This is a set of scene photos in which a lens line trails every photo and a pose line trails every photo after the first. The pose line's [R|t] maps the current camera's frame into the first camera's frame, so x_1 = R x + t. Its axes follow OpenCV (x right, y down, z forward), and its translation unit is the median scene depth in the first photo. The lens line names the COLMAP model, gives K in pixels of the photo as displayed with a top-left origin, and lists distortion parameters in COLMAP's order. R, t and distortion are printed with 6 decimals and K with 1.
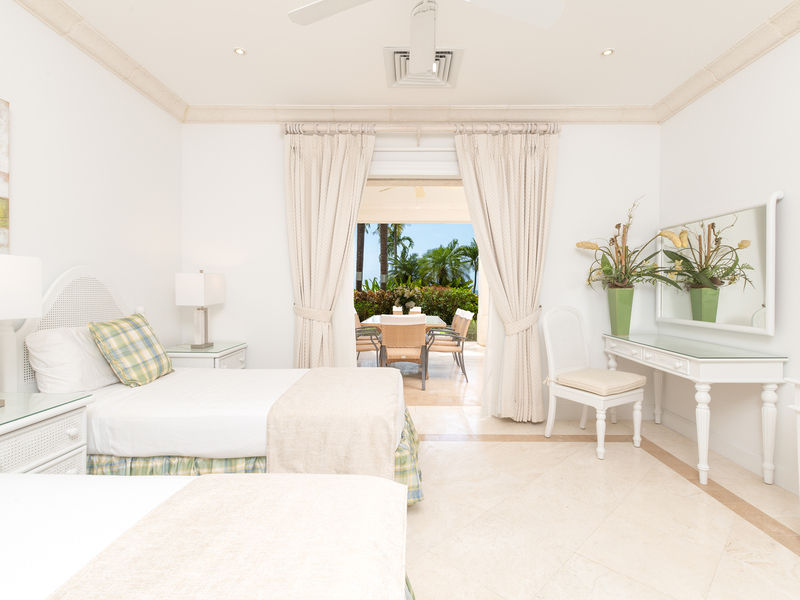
lens RADIAL K [[375.0, 0, 400.4], [0, 375.0, 299.9], [0, 0, 1]] dist [-0.000380, -0.000002]
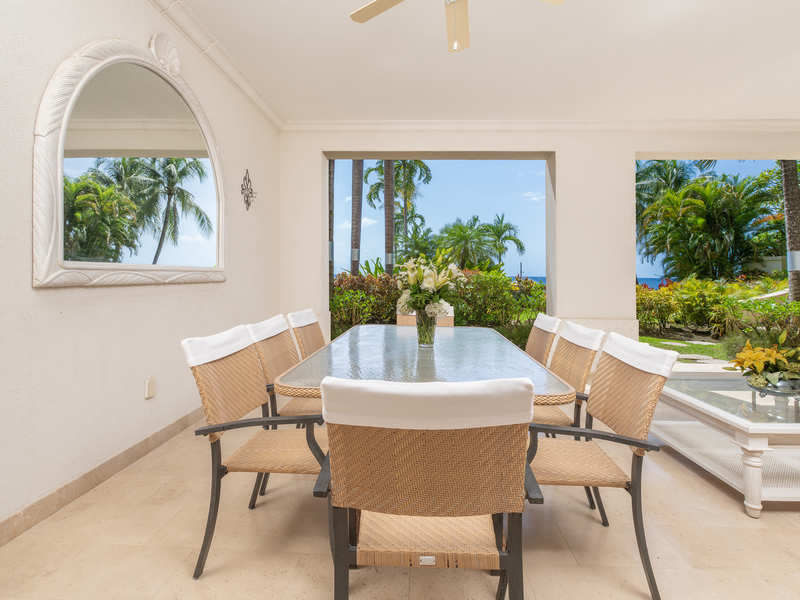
lens RADIAL K [[375.0, 0, 403.6], [0, 375.0, 294.1], [0, 0, 1]] dist [-0.000380, -0.000002]
pose [[0.999763, 0.010939, -0.018836, -0.000607], [-0.010476, 0.999644, 0.024519, -0.004247], [0.019098, -0.024316, 0.999522, 0.227826]]
